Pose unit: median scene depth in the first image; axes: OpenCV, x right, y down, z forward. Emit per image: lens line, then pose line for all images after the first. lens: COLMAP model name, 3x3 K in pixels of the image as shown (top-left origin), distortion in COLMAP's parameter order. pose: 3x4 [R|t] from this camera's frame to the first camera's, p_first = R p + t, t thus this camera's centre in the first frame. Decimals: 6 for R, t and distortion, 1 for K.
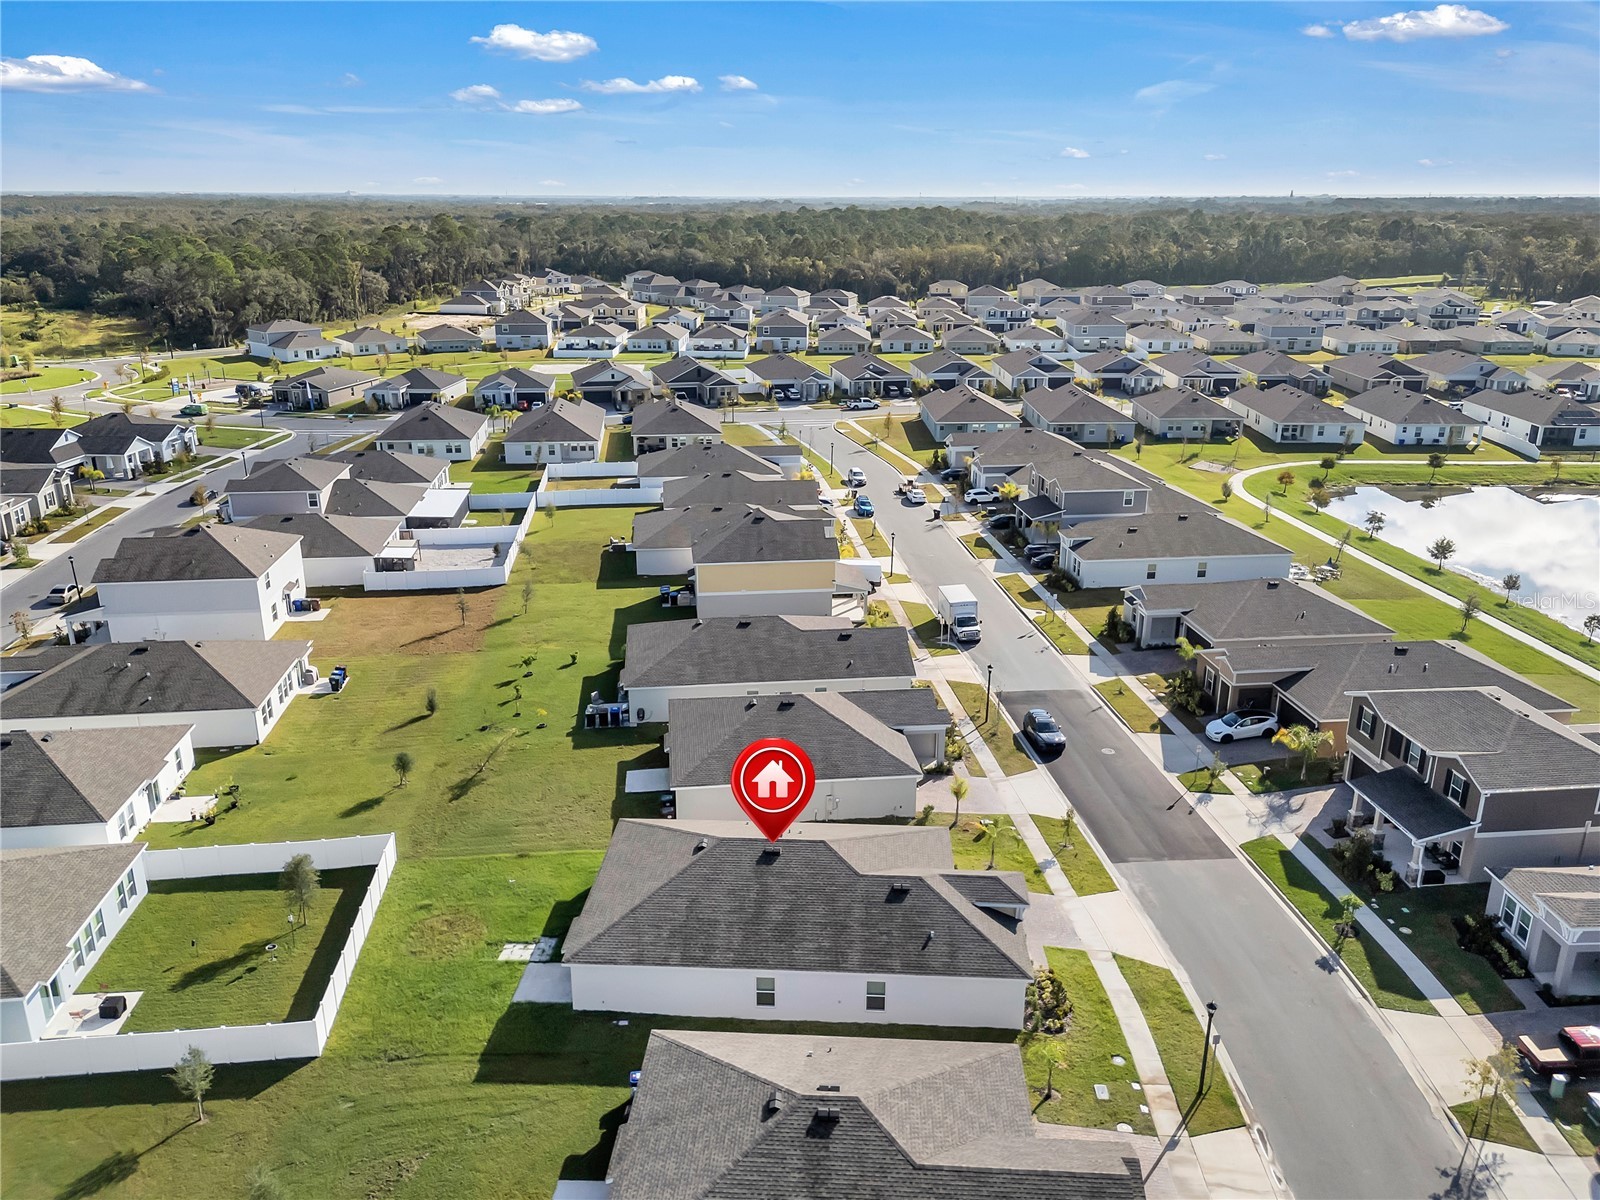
lens RADIAL K [[1202.8, 0, 798.0], [0, 1202.8, 599.1], [0, 0, 1]] dist [0.096217, -0.112379]
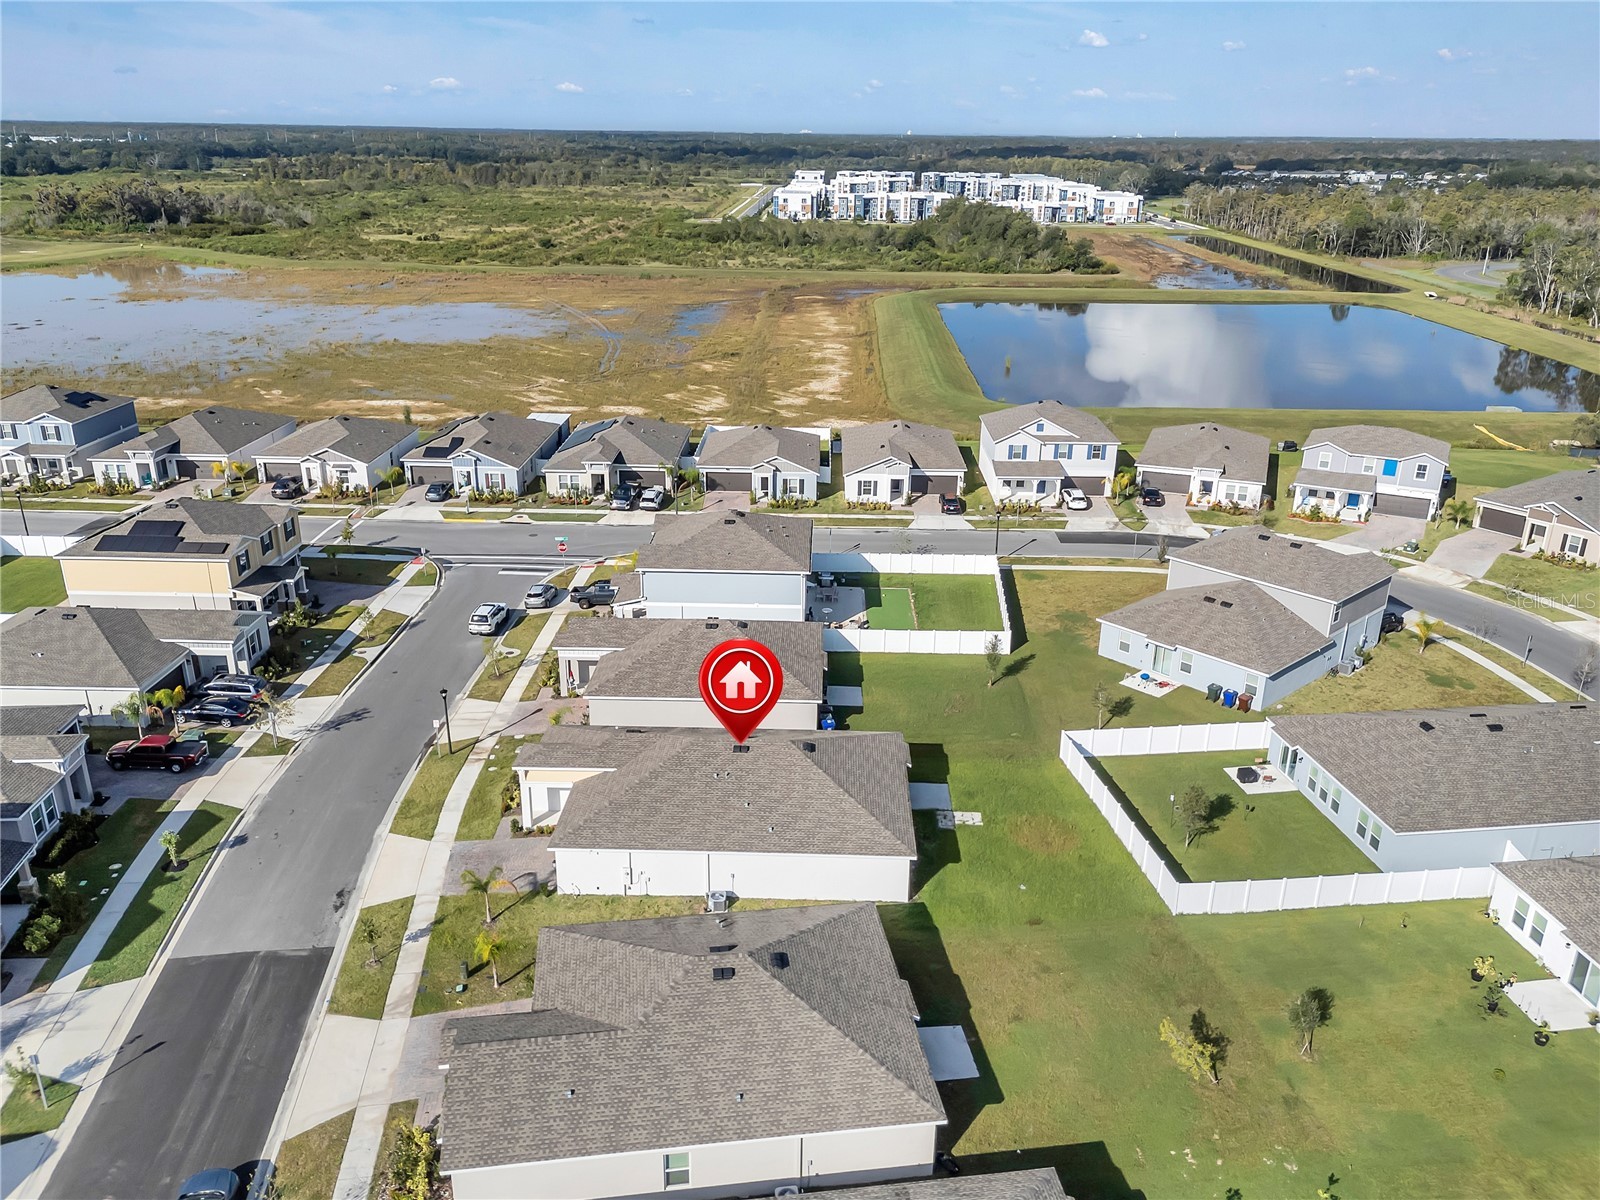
lens RADIAL K [[1202.8, 0, 798.0], [0, 1202.8, 599.1], [0, 0, 1]] dist [0.096217, -0.112379]
pose [[-0.999541, -0.002006, -0.030226, -0.026874], [-0.020726, 0.772980, 0.634092, -0.416826], [0.022093, 0.634427, -0.772667, 1.248504]]
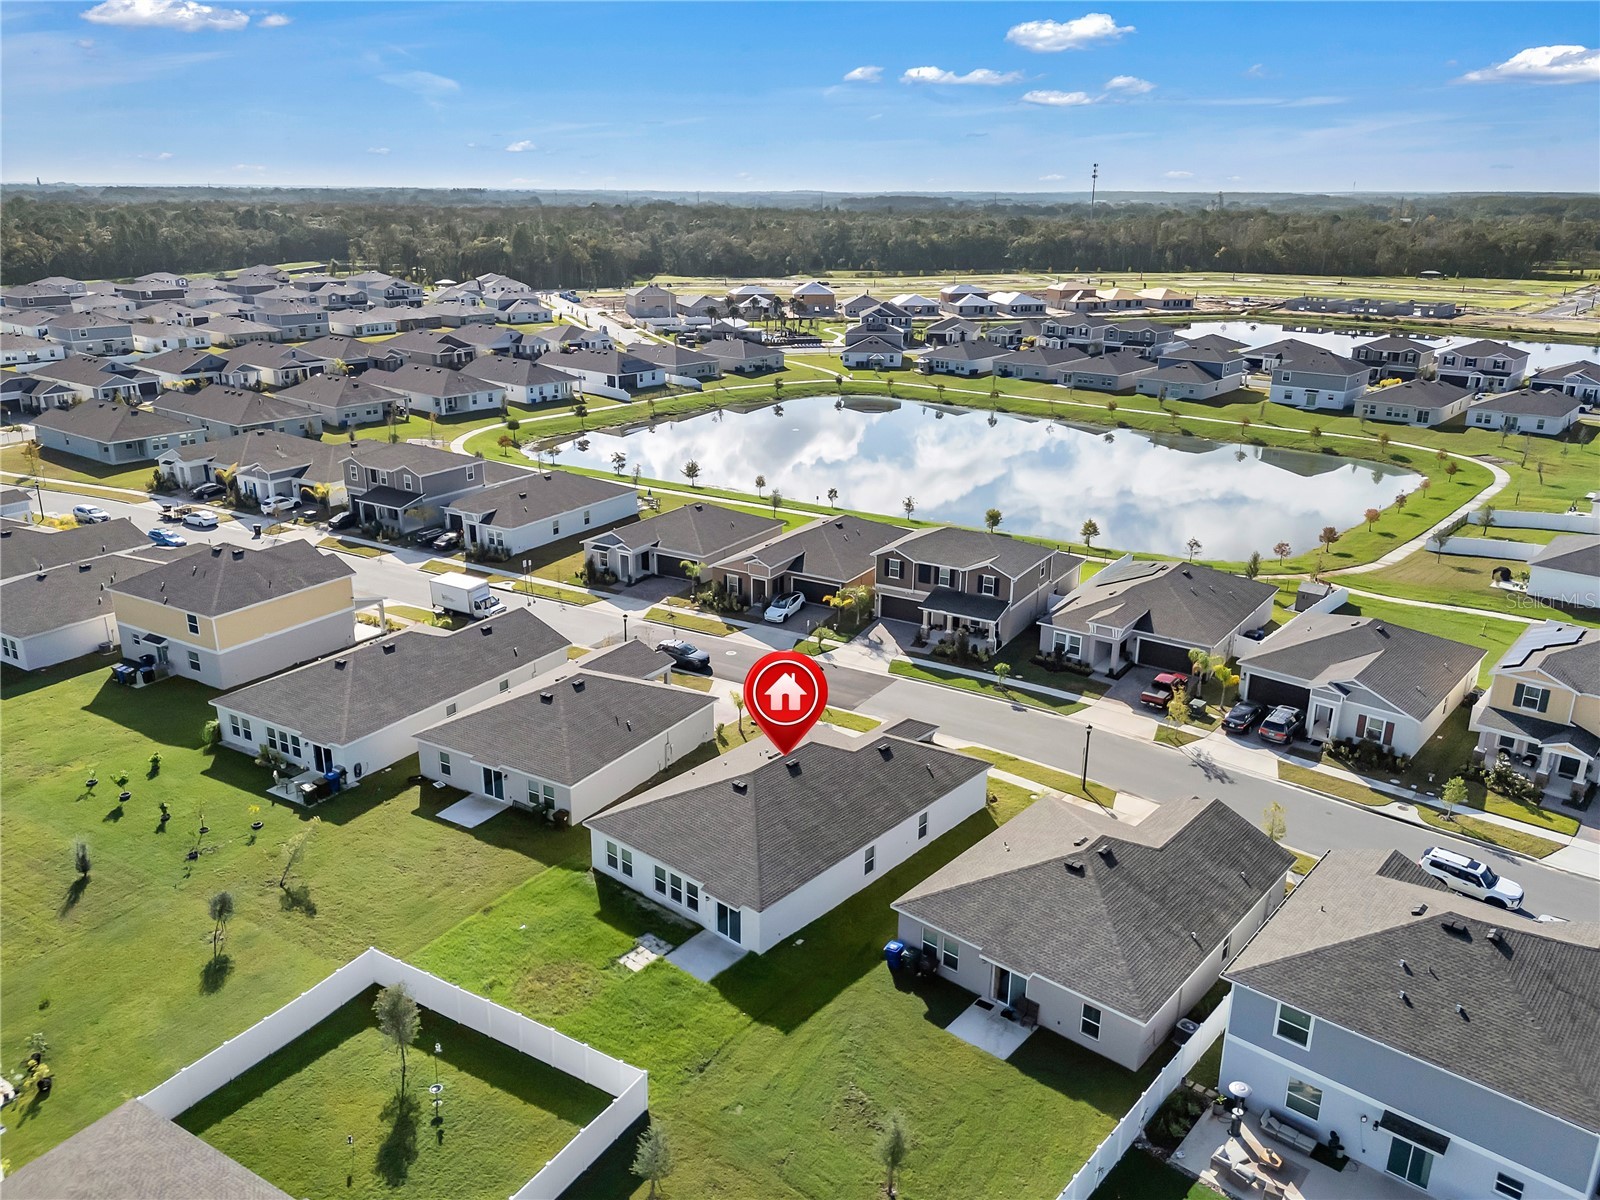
lens RADIAL K [[1202.8, 0, 798.0], [0, 1202.8, 599.1], [0, 0, 1]] dist [0.096217, -0.112379]
pose [[0.610816, -0.251804, 0.750666, -0.587164], [0.245665, 0.961564, 0.122651, -0.056680], [-0.752697, 0.109495, 0.649198, 0.166561]]
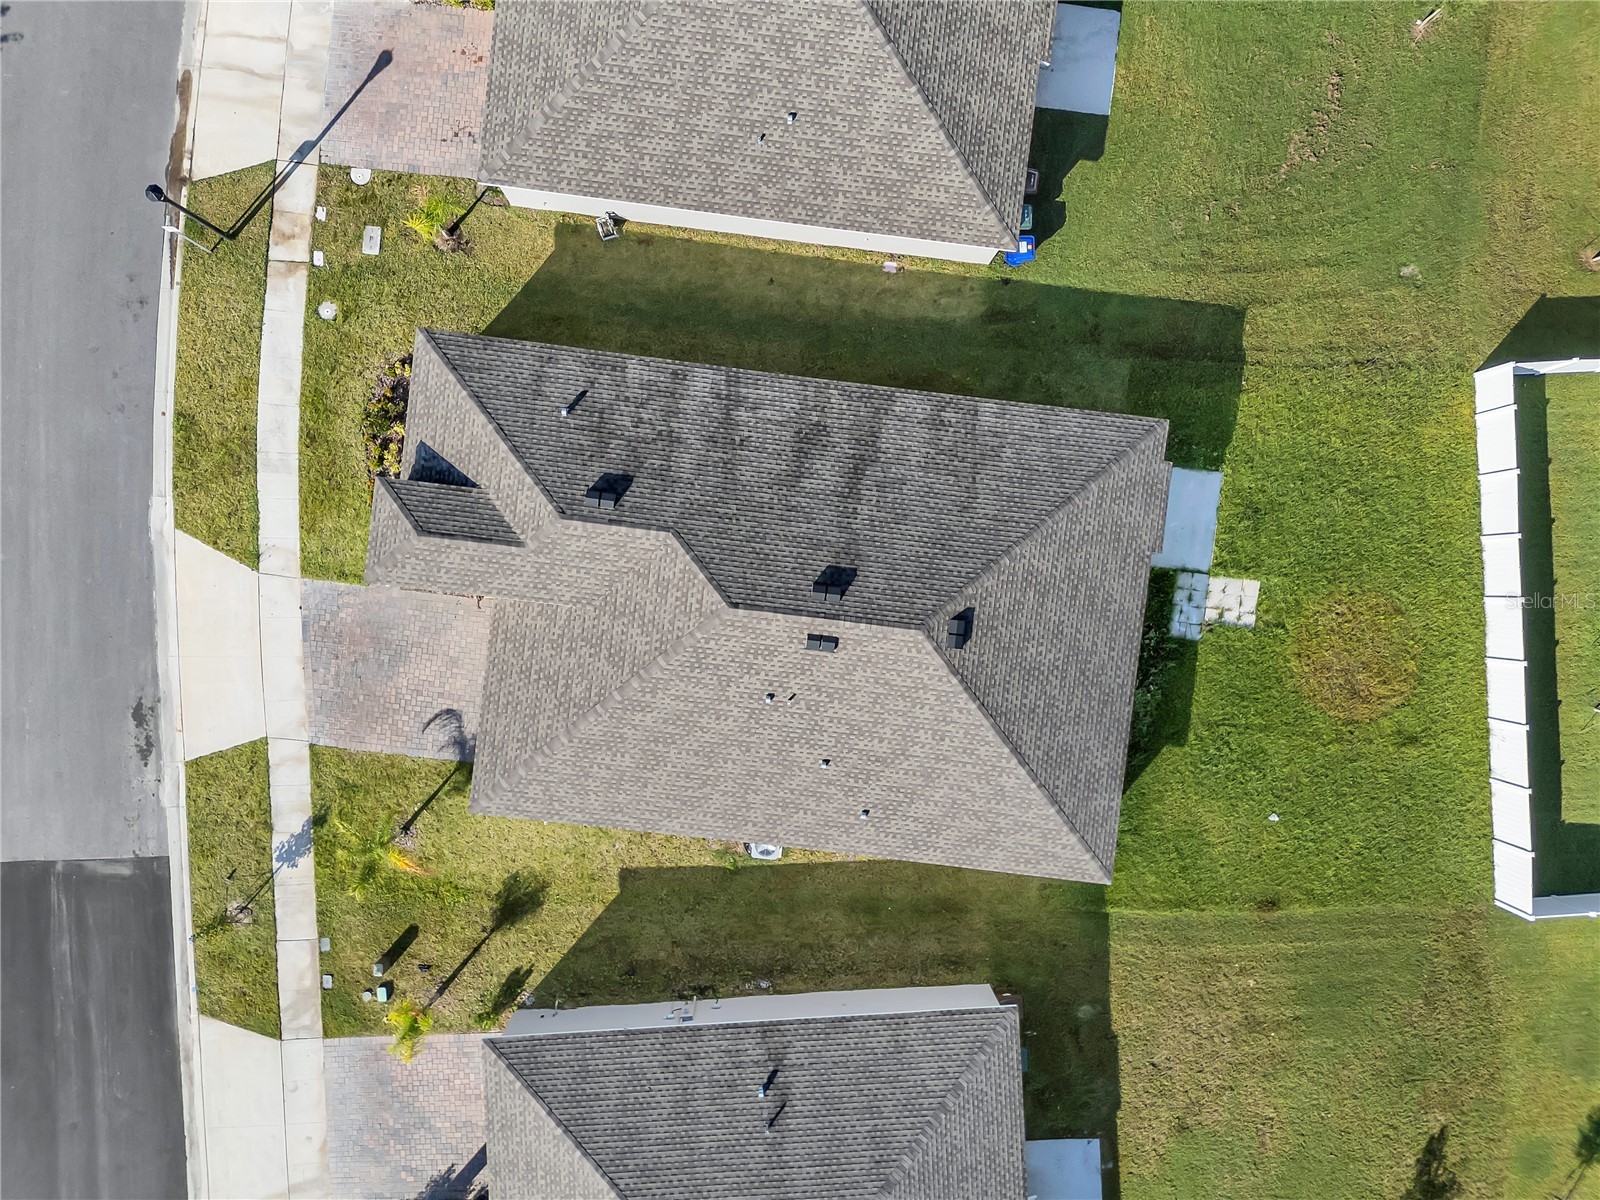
lens RADIAL K [[1172.2, 0, 798.0], [0, 1172.2, 604.5], [0, 0, 1]] dist [0.094565, -0.118708]
pose [[-0.997620, -0.061653, -0.030870, 0.005482], [-0.008474, -0.334693, 0.942289, -0.199119], [-0.068426, 0.940308, 0.333374, 0.585565]]
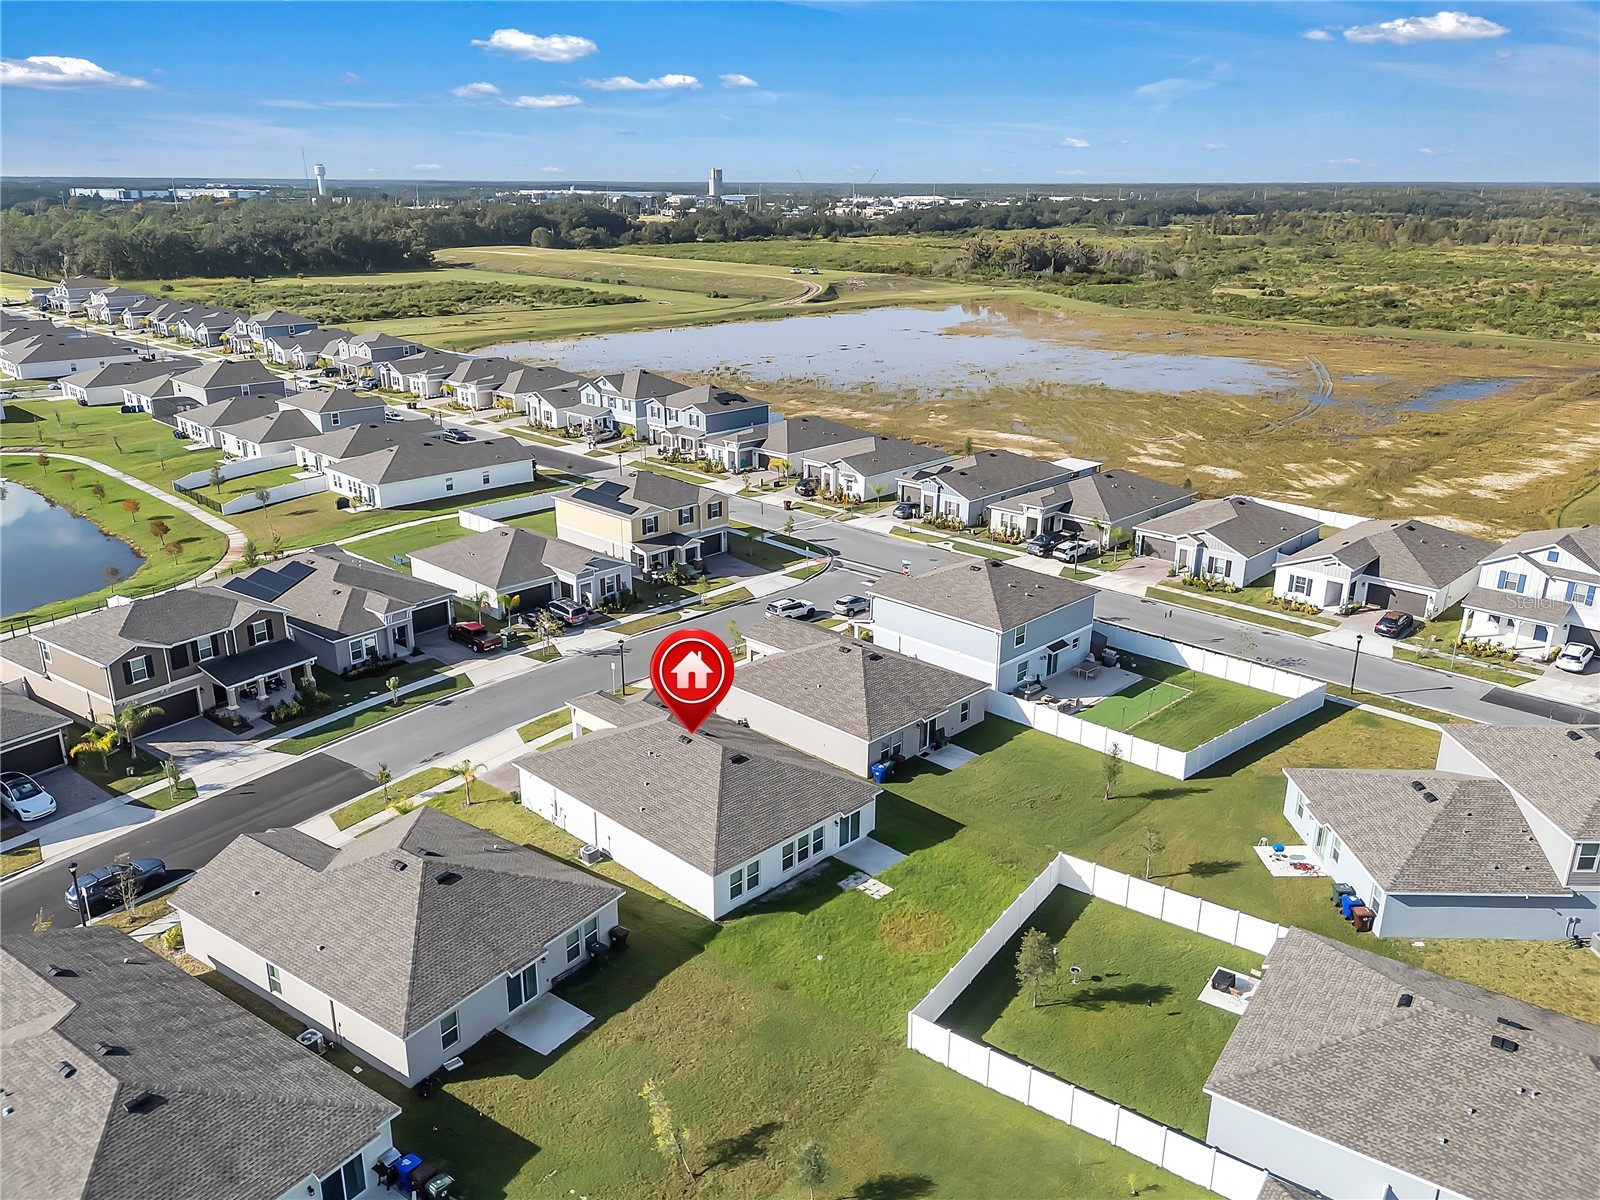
lens RADIAL K [[1189.9, 0, 797.9], [0, 1189.9, 616.4], [0, 0, 1]] dist [0.115346, -0.186354]
pose [[-0.751426, -0.228015, 0.619167, -0.566220], [0.203826, 0.812279, 0.546496, -0.365247], [-0.627546, 0.536854, -0.563892, 1.089696]]
